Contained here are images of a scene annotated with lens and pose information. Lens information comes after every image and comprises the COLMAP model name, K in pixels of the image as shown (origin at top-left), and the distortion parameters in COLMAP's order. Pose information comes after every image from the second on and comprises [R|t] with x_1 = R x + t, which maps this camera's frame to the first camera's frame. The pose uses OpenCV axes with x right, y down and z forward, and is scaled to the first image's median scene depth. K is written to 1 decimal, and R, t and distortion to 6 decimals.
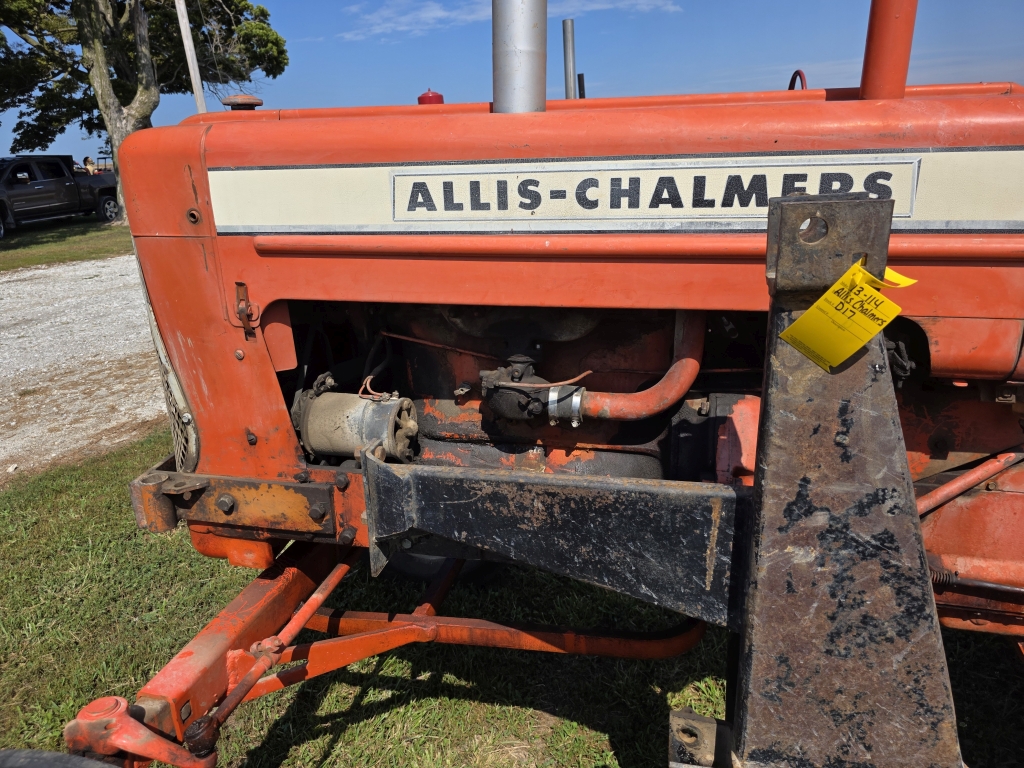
lens RADIAL K [[706.7, 0, 517.5], [0, 706.7, 386.4], [0, 0, 1]] dist [0.062783, -0.061905]
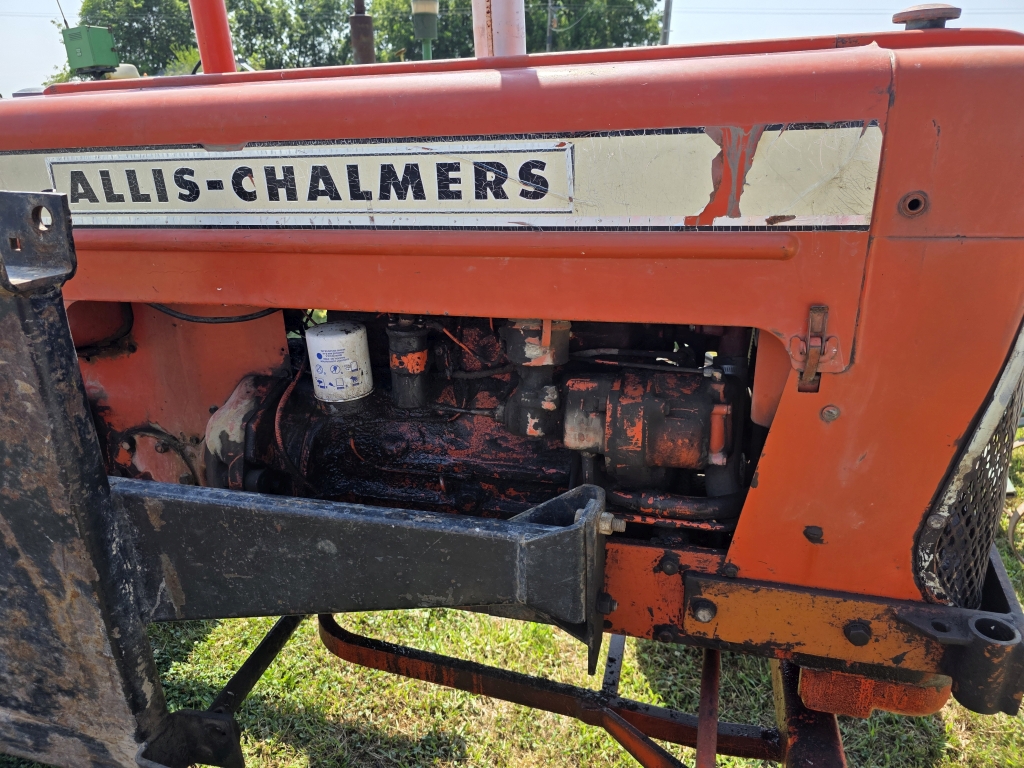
lens RADIAL K [[706.7, 0, 507.0], [0, 706.7, 389.5], [0, 0, 1]] dist [0.062783, -0.061905]
pose [[0.999451, 0.002151, -0.033057, 0.438555], [-0.001290, 0.999660, 0.026054, -0.035751], [0.033102, -0.025997, 0.999114, 0.103449]]
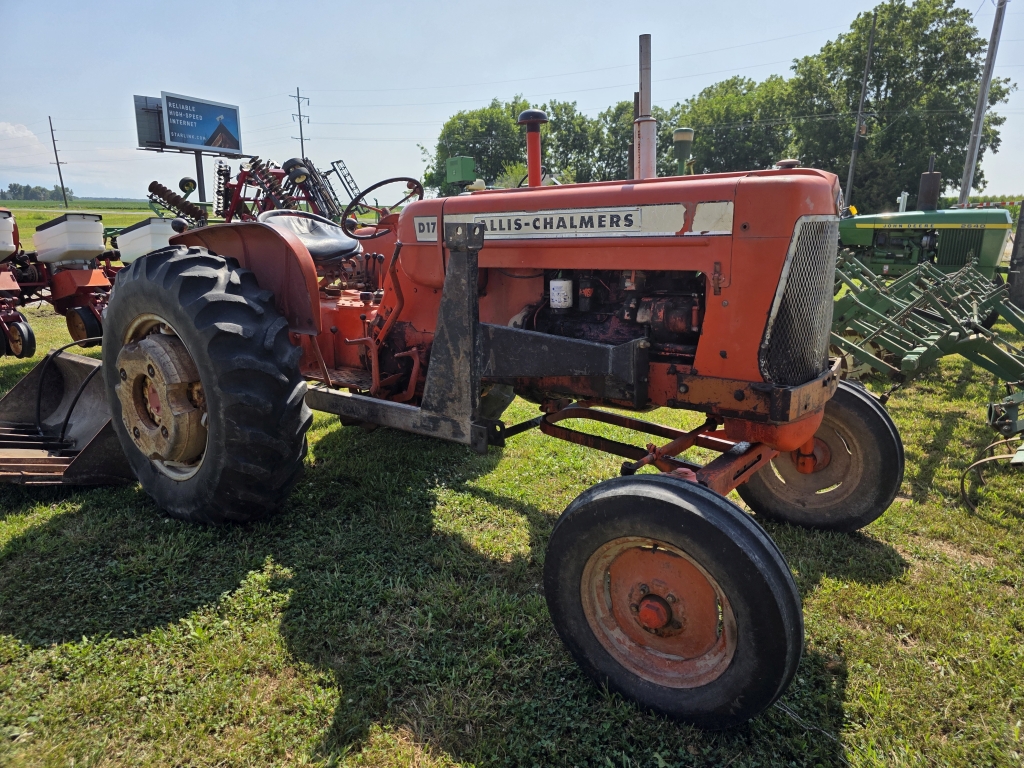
lens RADIAL K [[706.7, 0, 503.5], [0, 706.7, 382.7], [0, 0, 1]] dist [0.062783, -0.061905]
pose [[0.909519, 0.093684, -0.404967, 1.037894], [-0.139992, 0.986391, -0.086221, 0.512534], [0.391378, 0.135112, 0.910257, -1.252384]]
